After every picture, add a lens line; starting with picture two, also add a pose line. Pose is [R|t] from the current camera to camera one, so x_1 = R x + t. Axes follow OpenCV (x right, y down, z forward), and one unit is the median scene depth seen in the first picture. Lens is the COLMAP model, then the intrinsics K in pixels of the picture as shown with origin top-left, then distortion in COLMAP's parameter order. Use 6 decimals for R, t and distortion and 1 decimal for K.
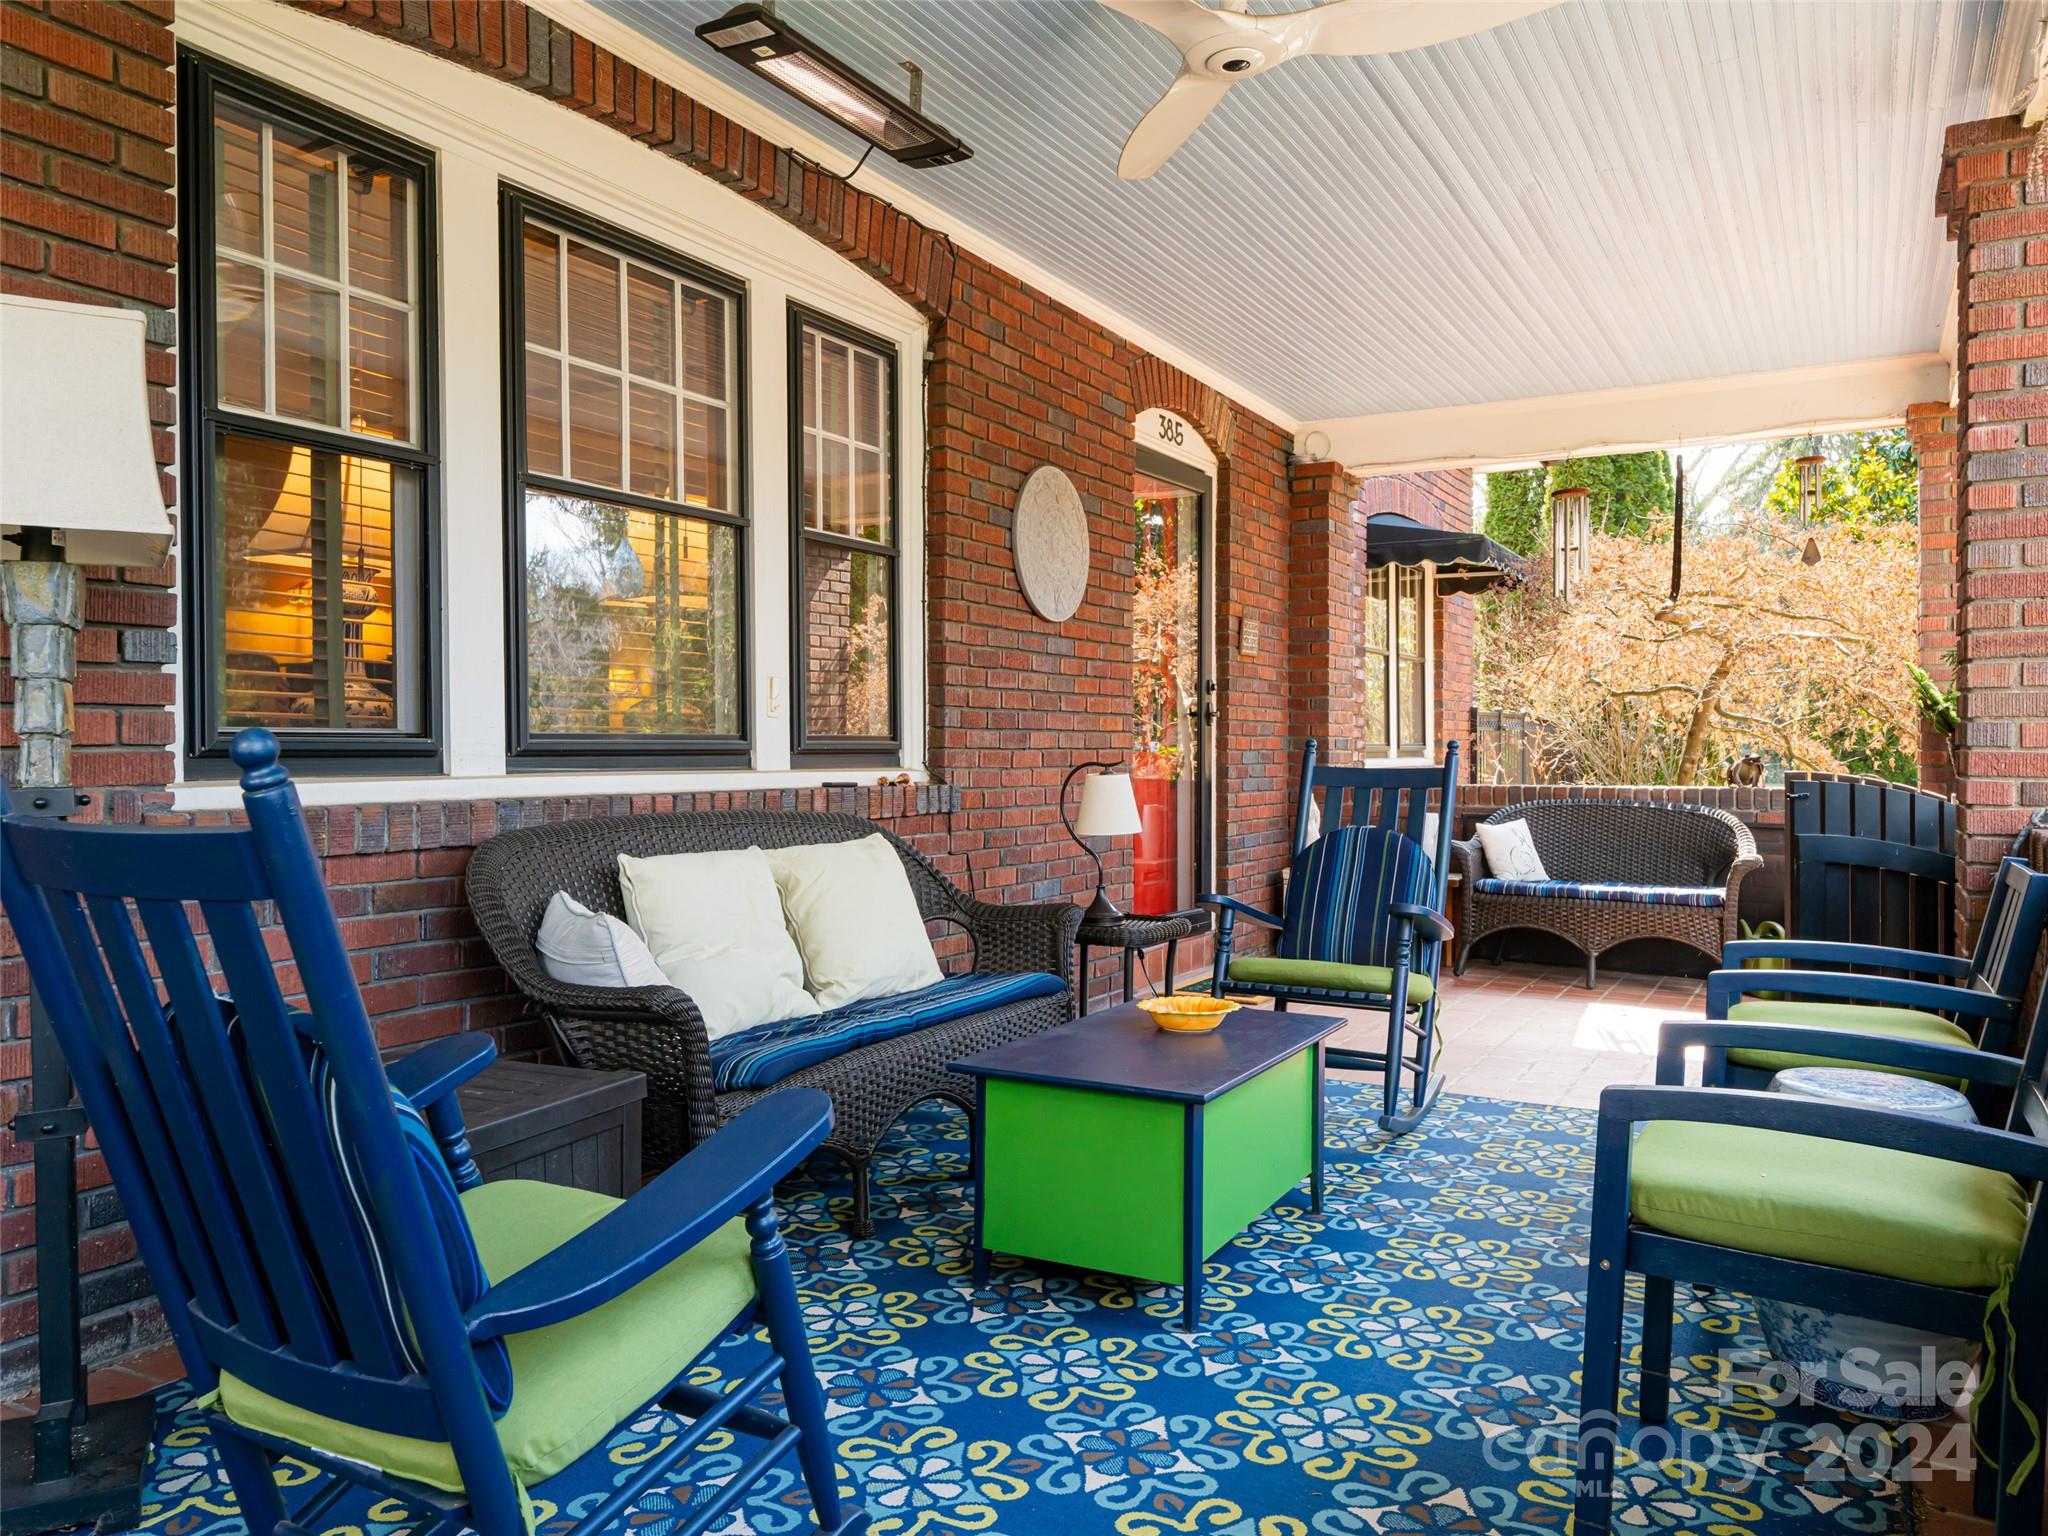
lens RADIAL K [[1515.9, 0, 1014.8], [0, 1515.9, 771.4], [0, 0, 1]] dist [-0.021012, 0.007031]
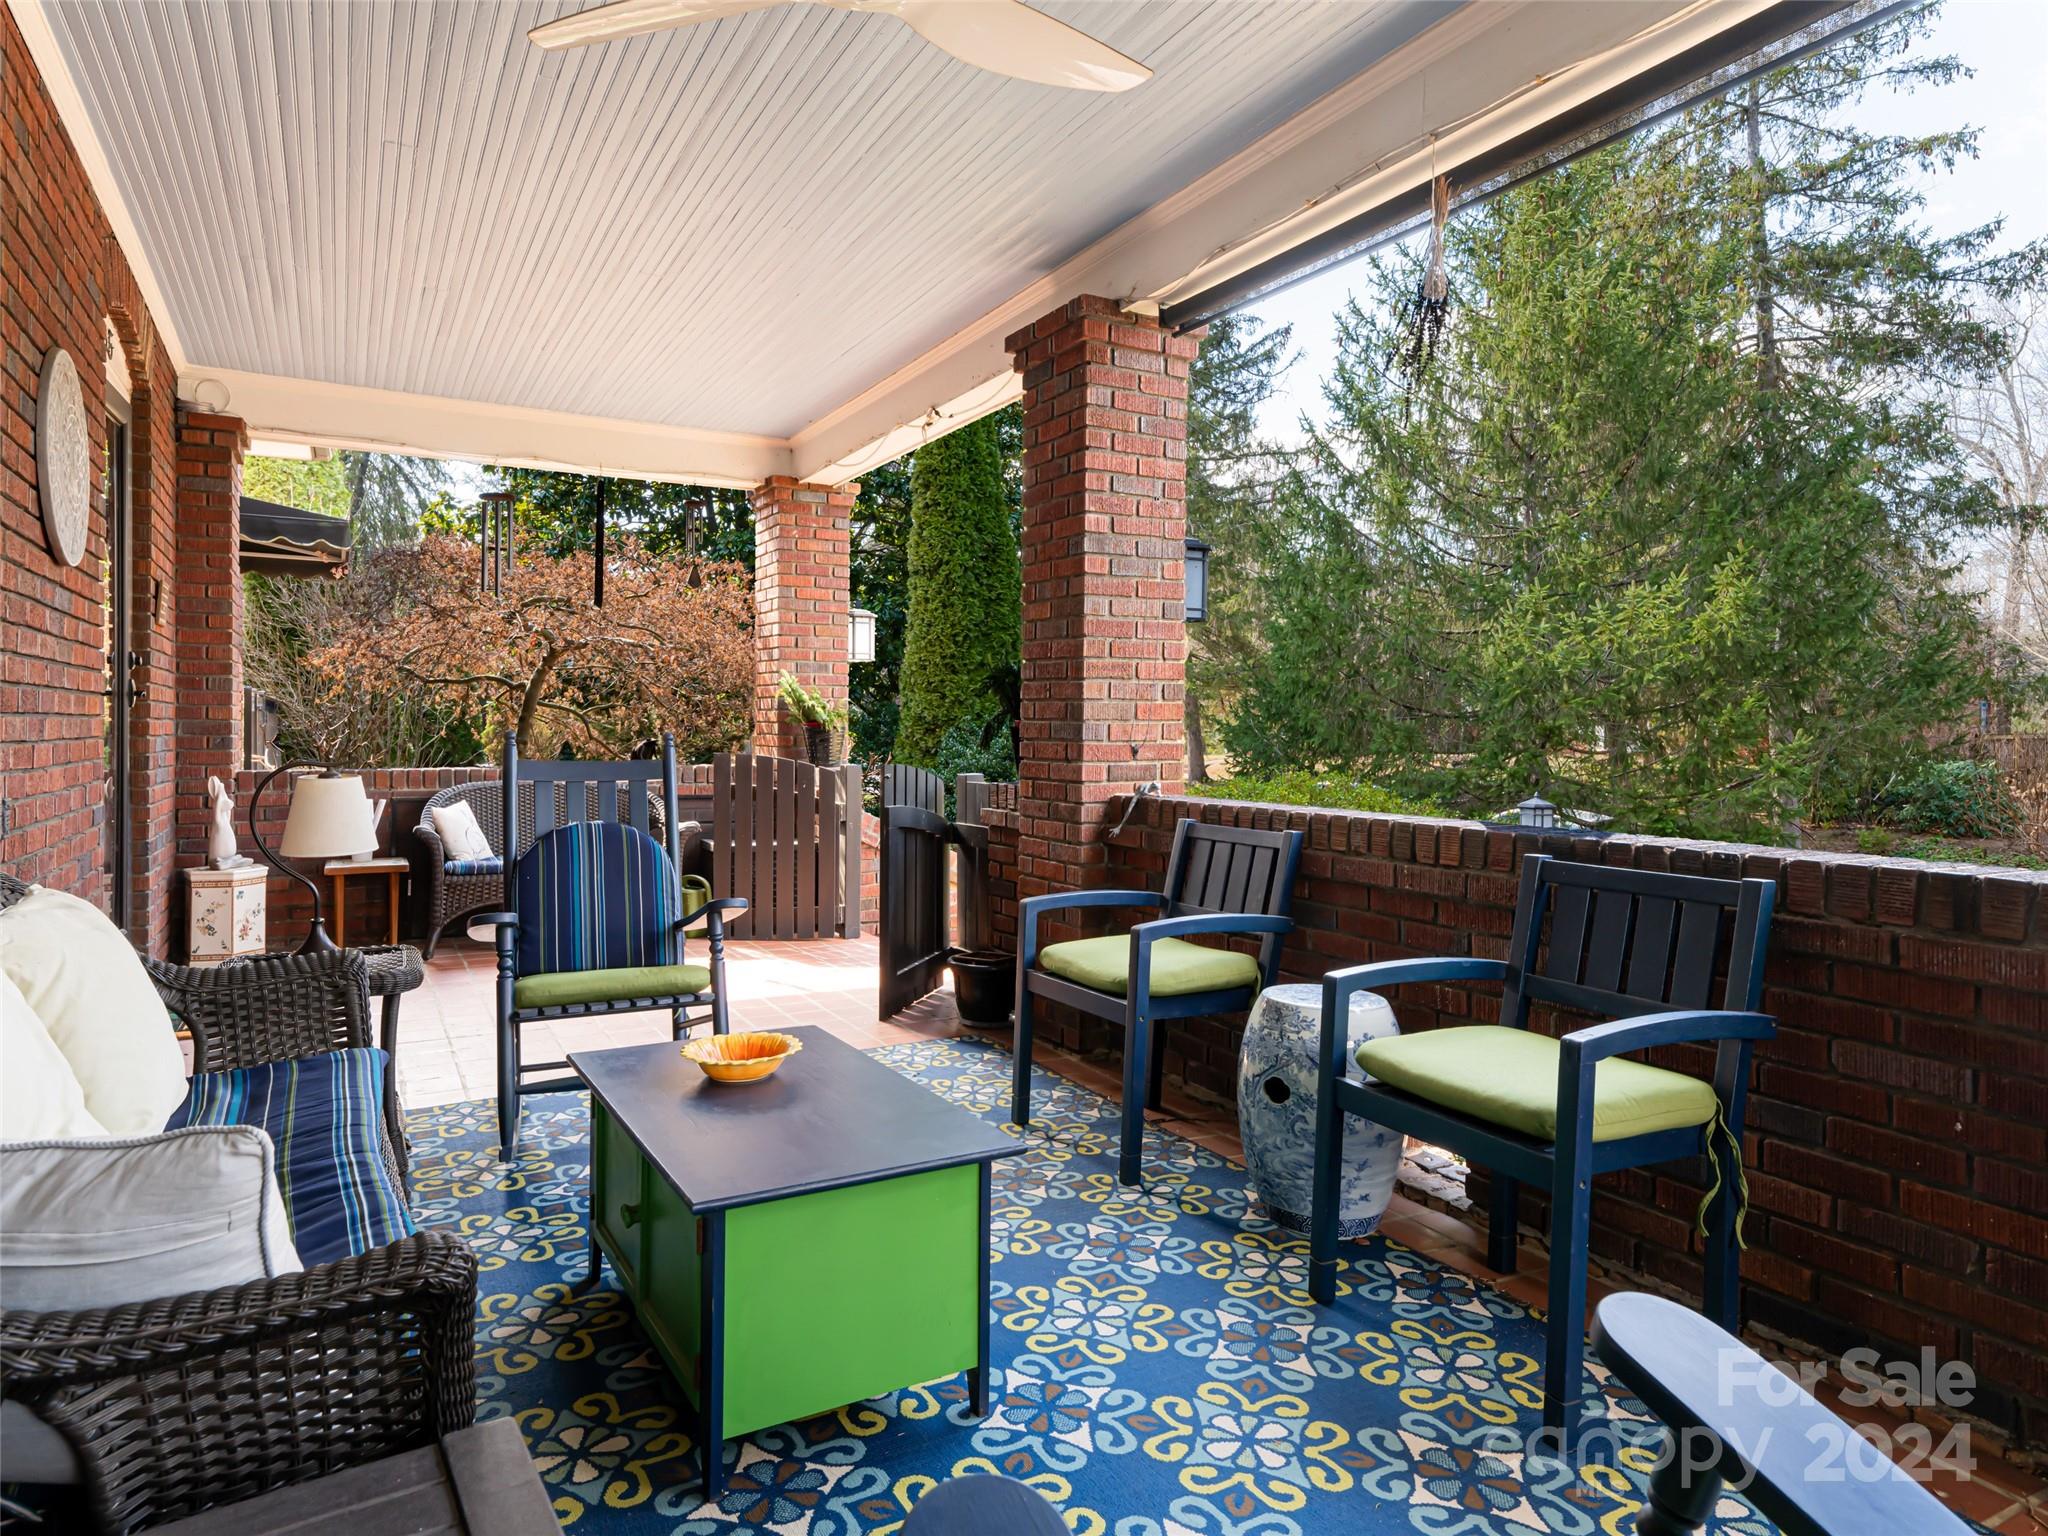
lens RADIAL K [[1204.9, 0, 1022.1], [0, 1204.9, 757.0], [0, 0, 1]] dist [0.006752, -0.000383]
pose [[0.522211, -0.018085, 0.852625, -0.356724], [0.006288, 0.999830, 0.017356, -0.021783], [-0.852793, -0.003702, 0.522235, 0.462119]]
